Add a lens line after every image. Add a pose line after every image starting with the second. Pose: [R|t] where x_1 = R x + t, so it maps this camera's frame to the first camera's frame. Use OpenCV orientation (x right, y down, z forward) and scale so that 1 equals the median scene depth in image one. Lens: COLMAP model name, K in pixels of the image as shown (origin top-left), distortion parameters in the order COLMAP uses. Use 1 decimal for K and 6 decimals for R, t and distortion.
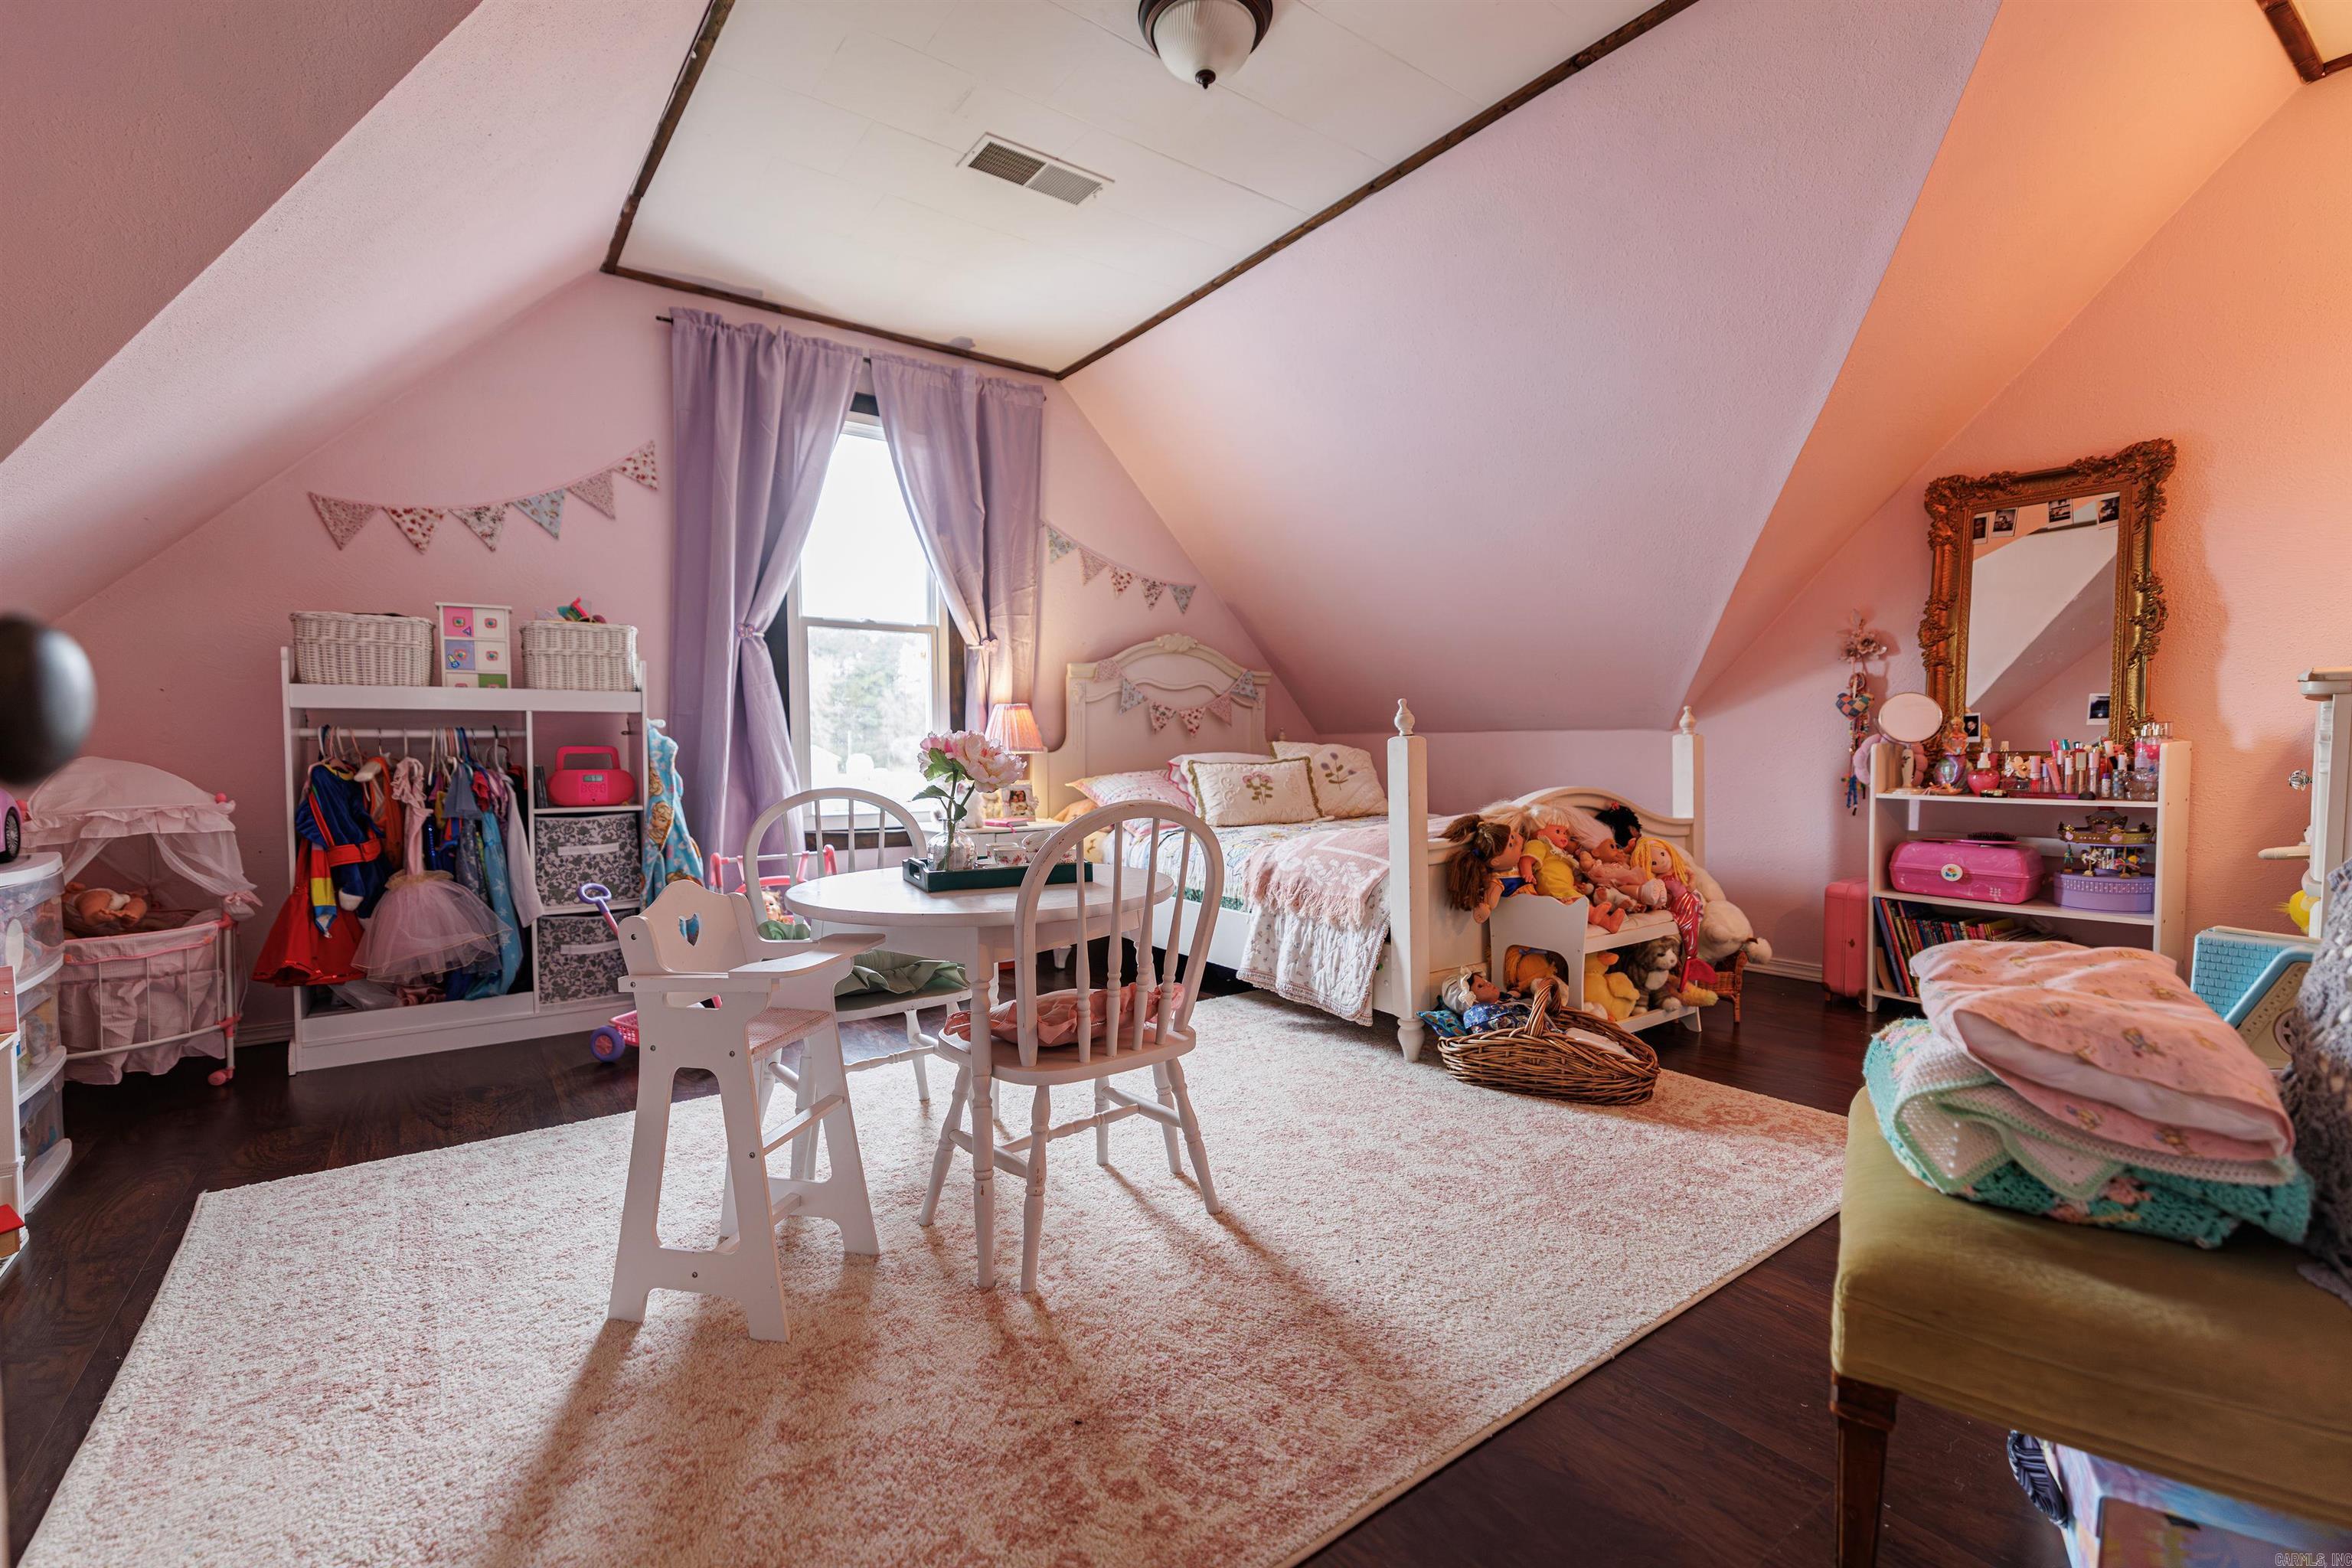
lens RADIAL K [[1009.4, 0, 1178.6], [0, 1009.4, 787.9], [0, 0, 1]] dist [0.004868, 0.000518]
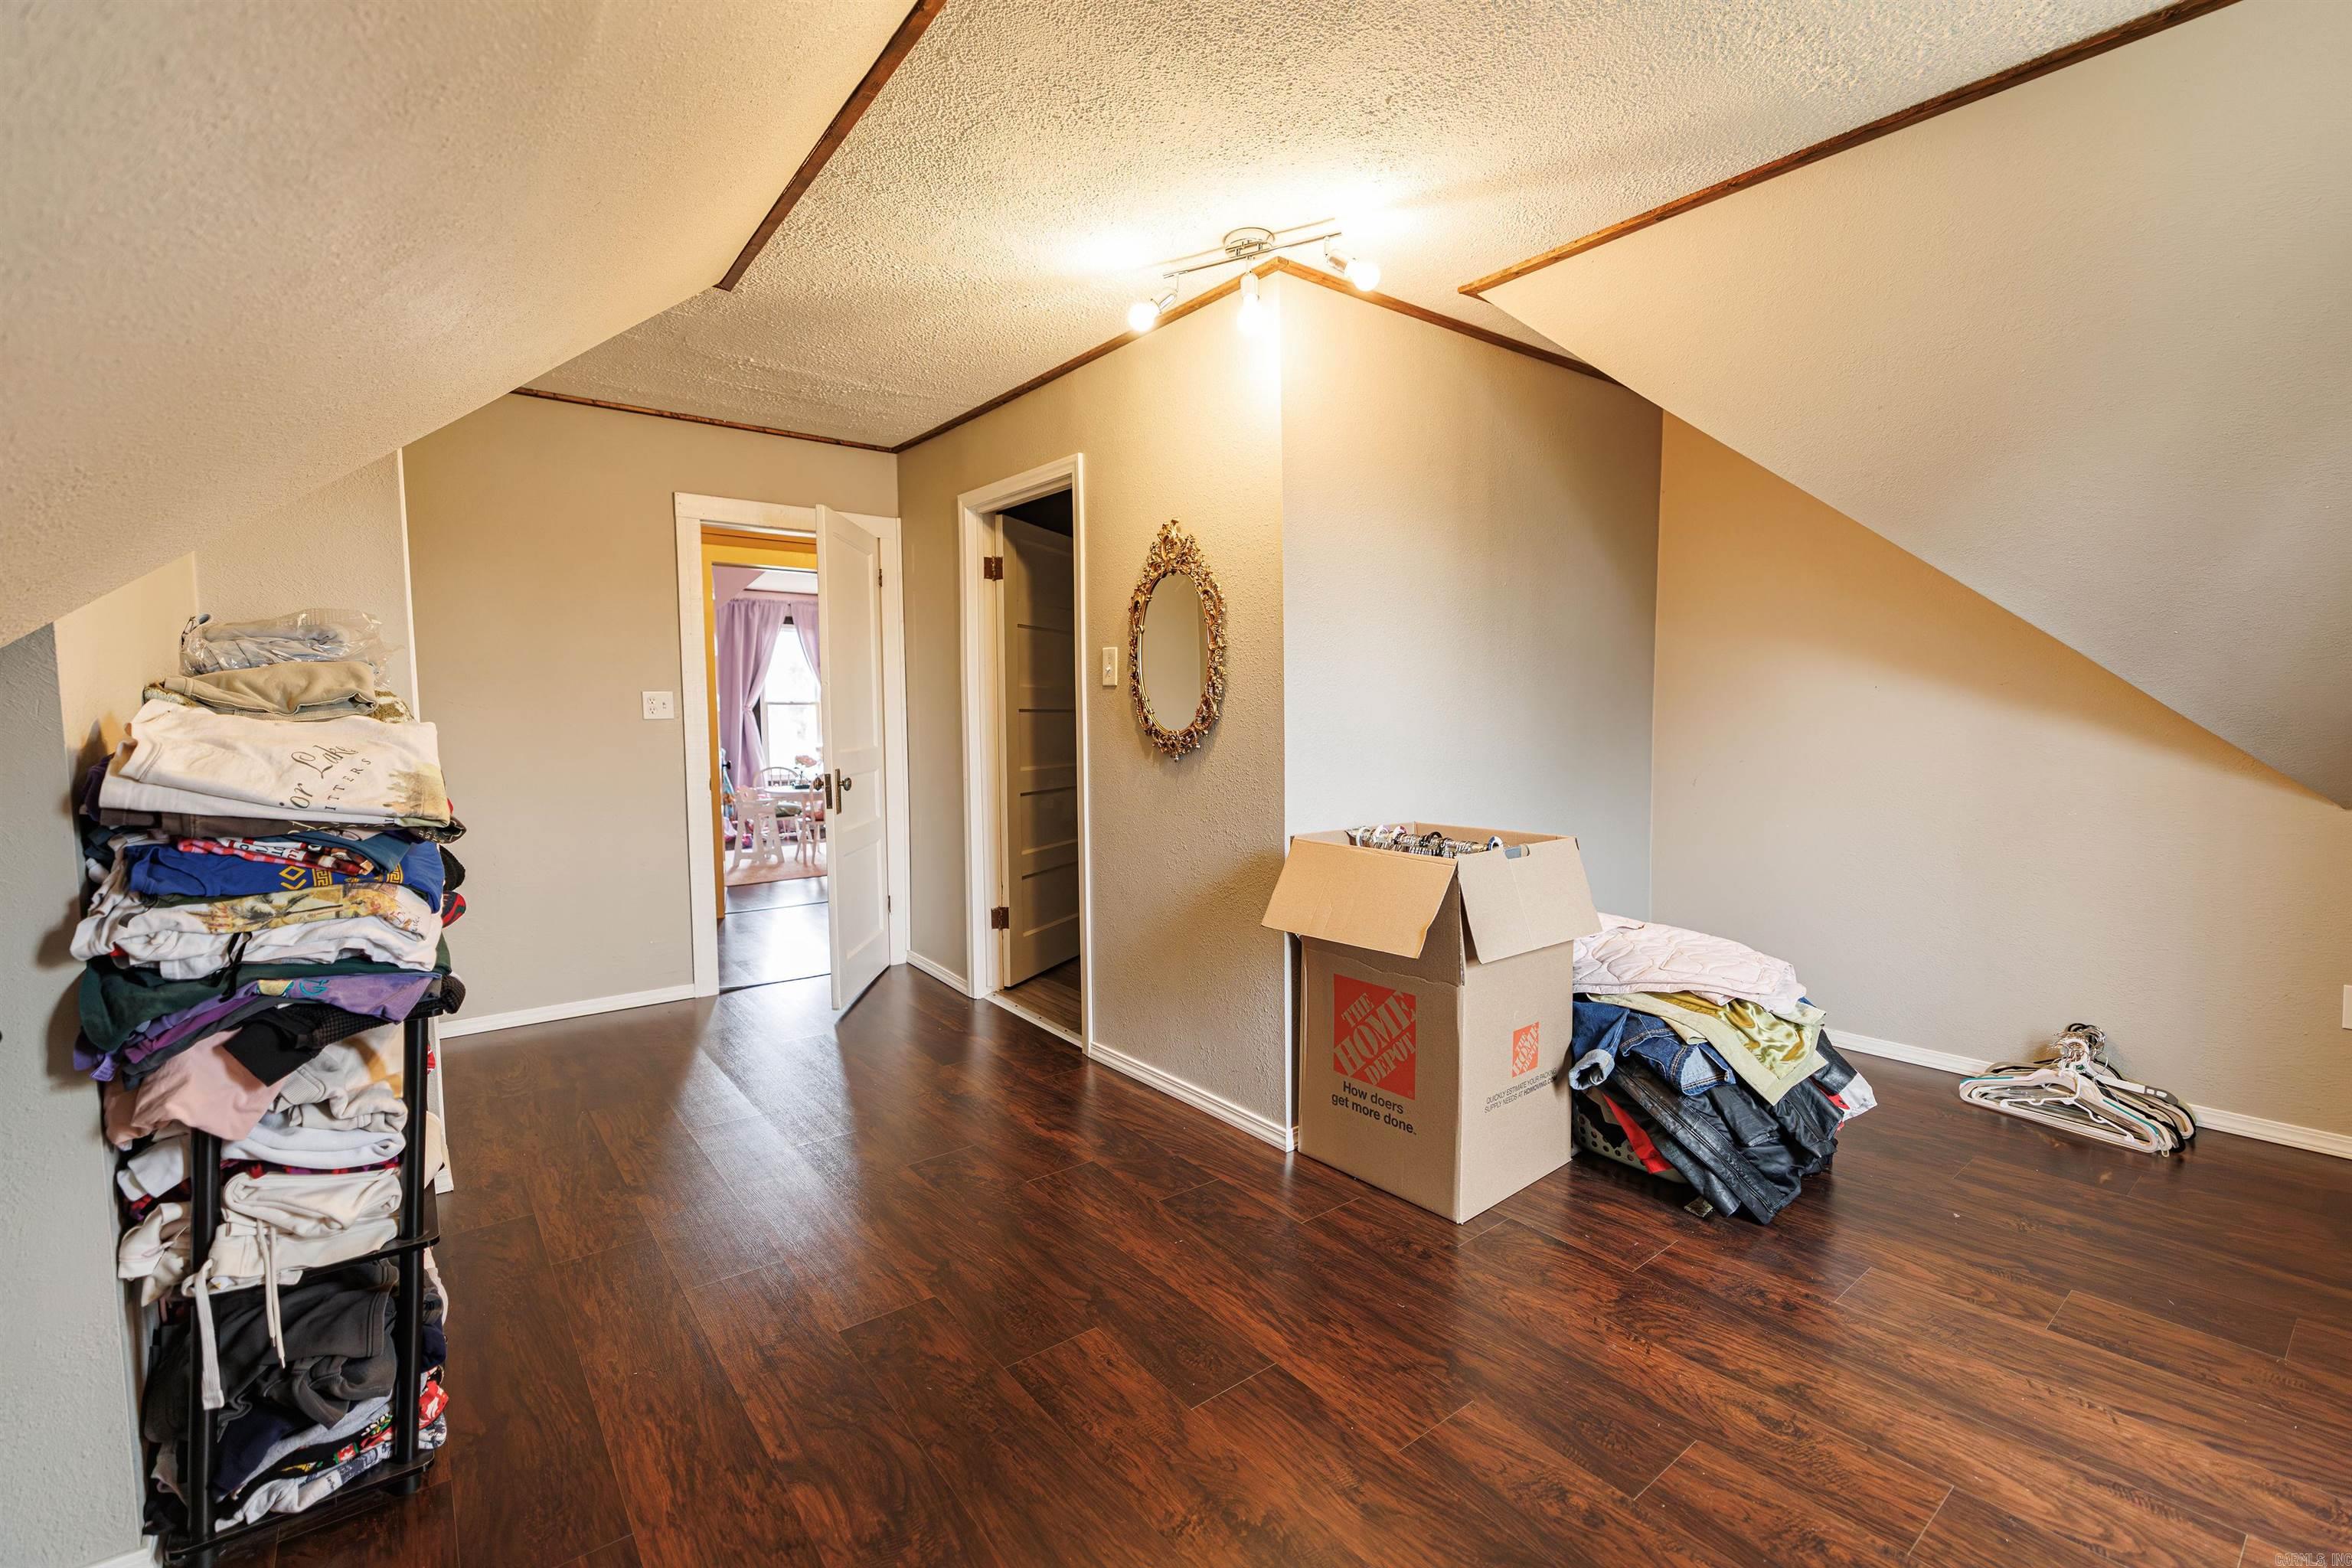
lens RADIAL K [[1009.4, 0, 1172.2], [0, 1009.4, 782.0], [0, 0, 1]] dist [0.004868, 0.000518]
pose [[0.999778, 0.000356, 0.021054, 0.680679], [-0.001051, 0.999454, 0.033014, -0.043578], [-0.021031, -0.033028, 0.999233, -1.792367]]
